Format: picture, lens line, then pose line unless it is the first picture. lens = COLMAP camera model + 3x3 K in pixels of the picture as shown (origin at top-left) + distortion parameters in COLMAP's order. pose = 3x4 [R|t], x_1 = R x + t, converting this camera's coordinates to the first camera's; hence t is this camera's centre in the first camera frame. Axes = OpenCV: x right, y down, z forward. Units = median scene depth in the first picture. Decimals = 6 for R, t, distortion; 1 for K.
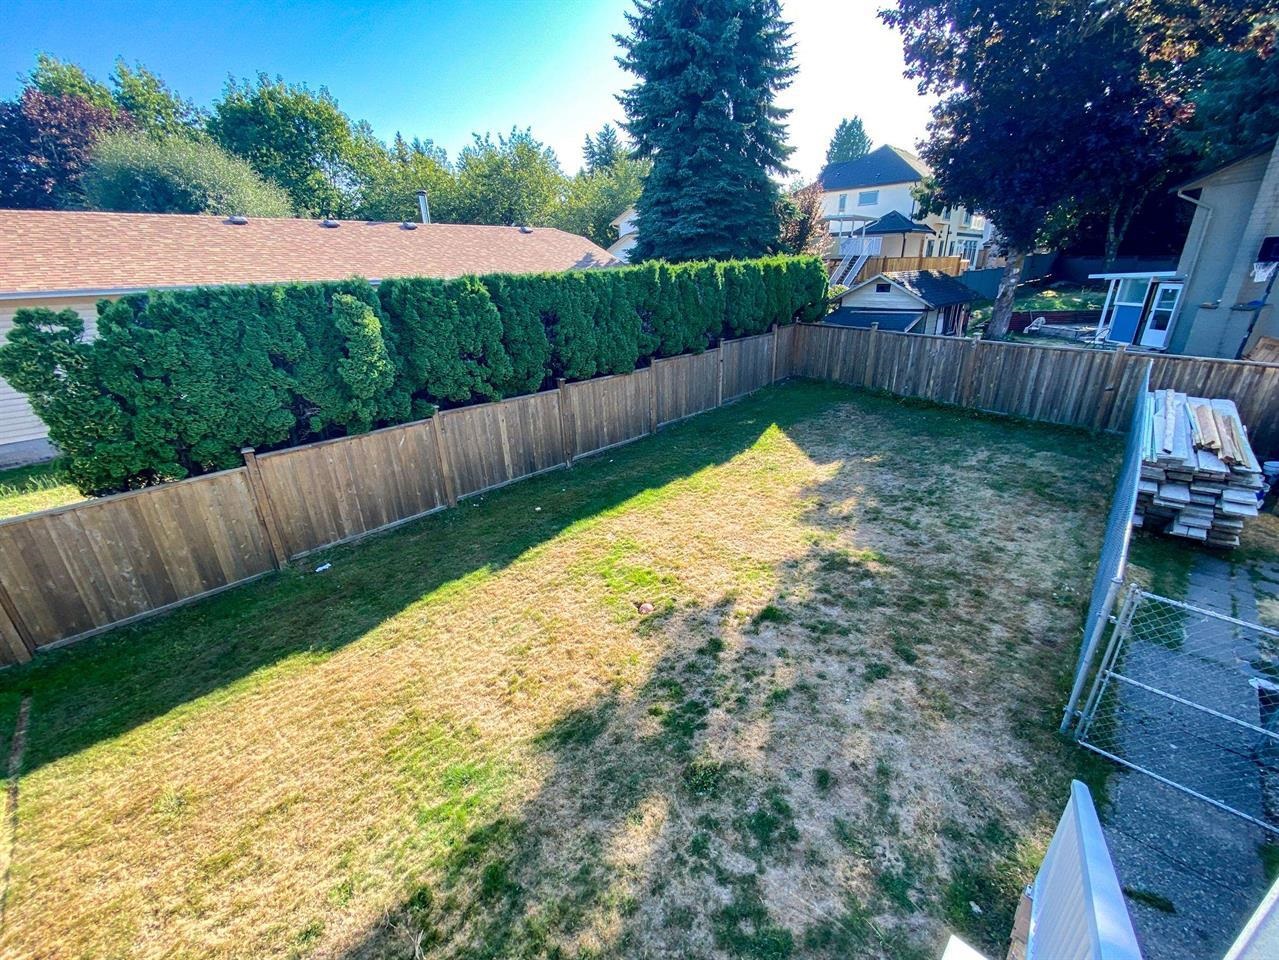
lens RADIAL K [[523.3, 0, 648.9], [0, 523.3, 476.5], [0, 0, 1]] dist [-0.008300, -0.000723]
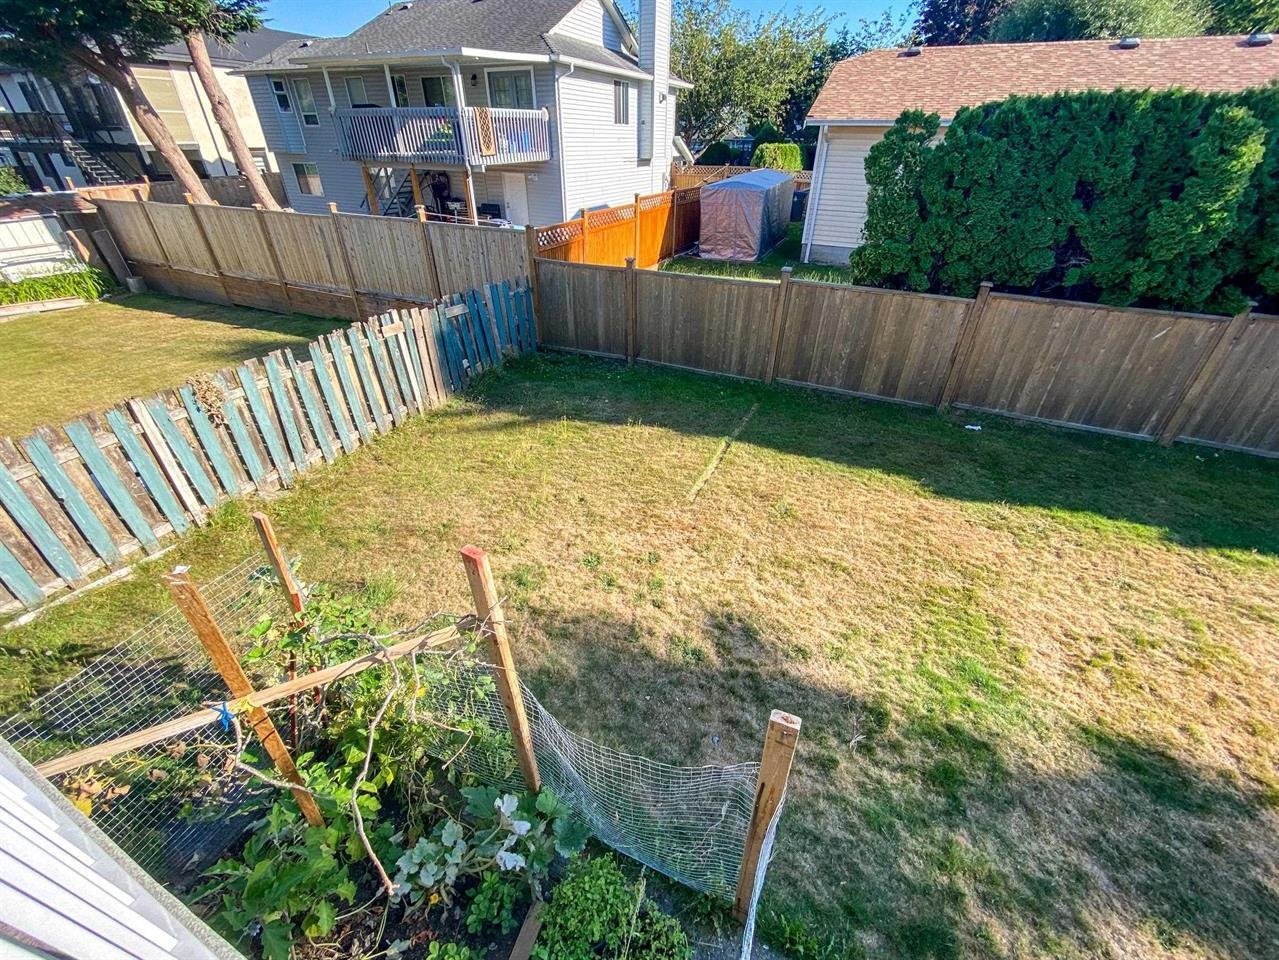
lens RADIAL K [[520.8, 0, 627.4], [0, 520.8, 477.0], [0, 0, 1]] dist [-0.028121, 0.004536]
pose [[0.307492, 0.536867, -0.785636, -0.028359], [-0.359729, 0.829950, 0.426354, 0.092680], [0.880934, 0.151515, 0.448329, 0.027225]]
